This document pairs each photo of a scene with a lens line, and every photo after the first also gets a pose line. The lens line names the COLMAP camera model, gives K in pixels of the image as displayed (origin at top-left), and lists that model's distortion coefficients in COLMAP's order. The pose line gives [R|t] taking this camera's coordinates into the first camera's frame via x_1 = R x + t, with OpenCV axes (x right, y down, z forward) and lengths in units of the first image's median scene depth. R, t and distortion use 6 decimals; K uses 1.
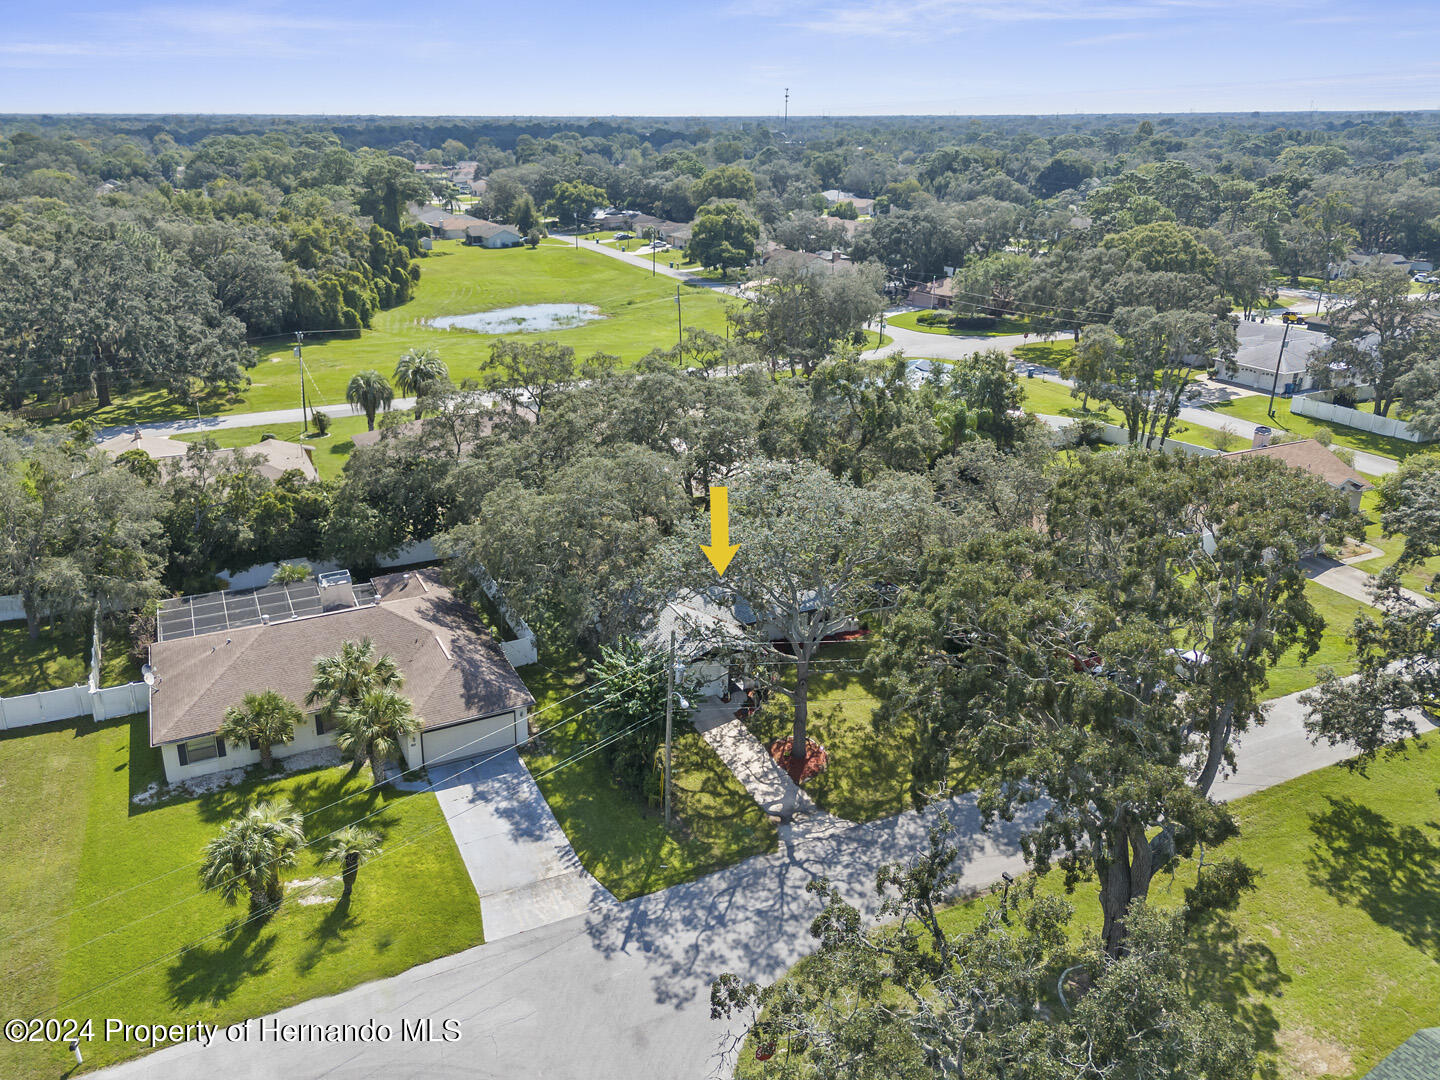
lens RADIAL K [[1043.4, 0, 720.0], [0, 1043.4, 540.0], [0, 0, 1]] dist [0.062768, -0.056304]
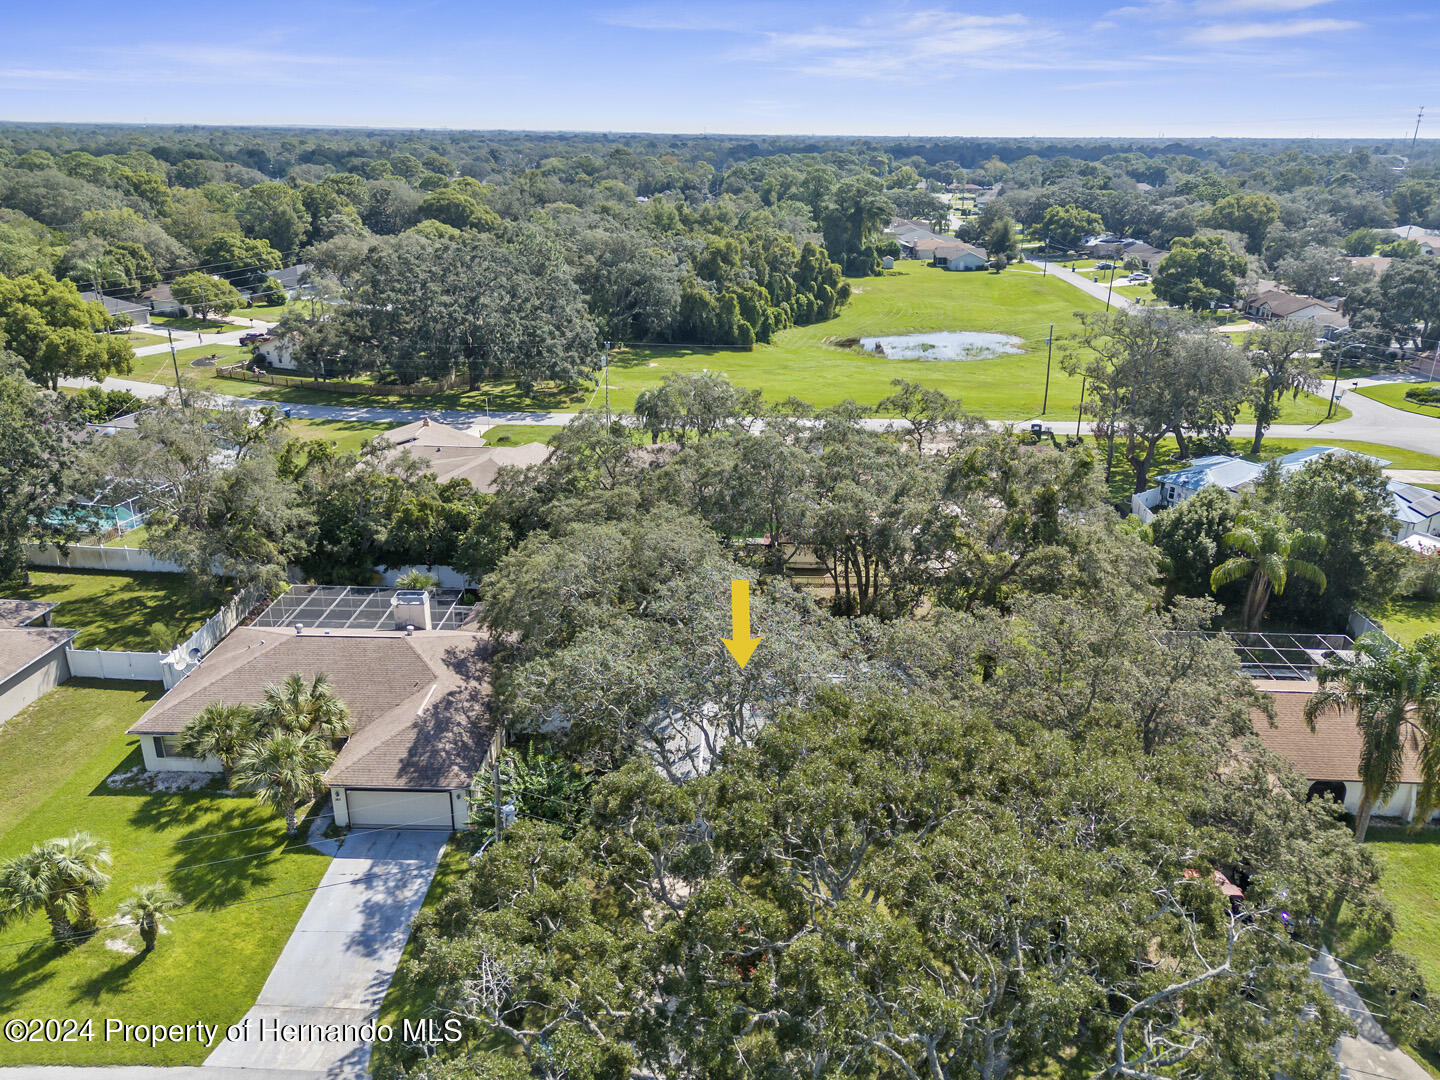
lens RADIAL K [[1043.4, 0, 720.0], [0, 1043.4, 540.0], [0, 0, 1]] dist [0.062768, -0.056304]
pose [[0.888752, 0.174839, -0.423734, 0.076730], [-0.182298, 0.982969, 0.023231, -0.023890], [0.420579, 0.056600, 0.905489, 0.062223]]
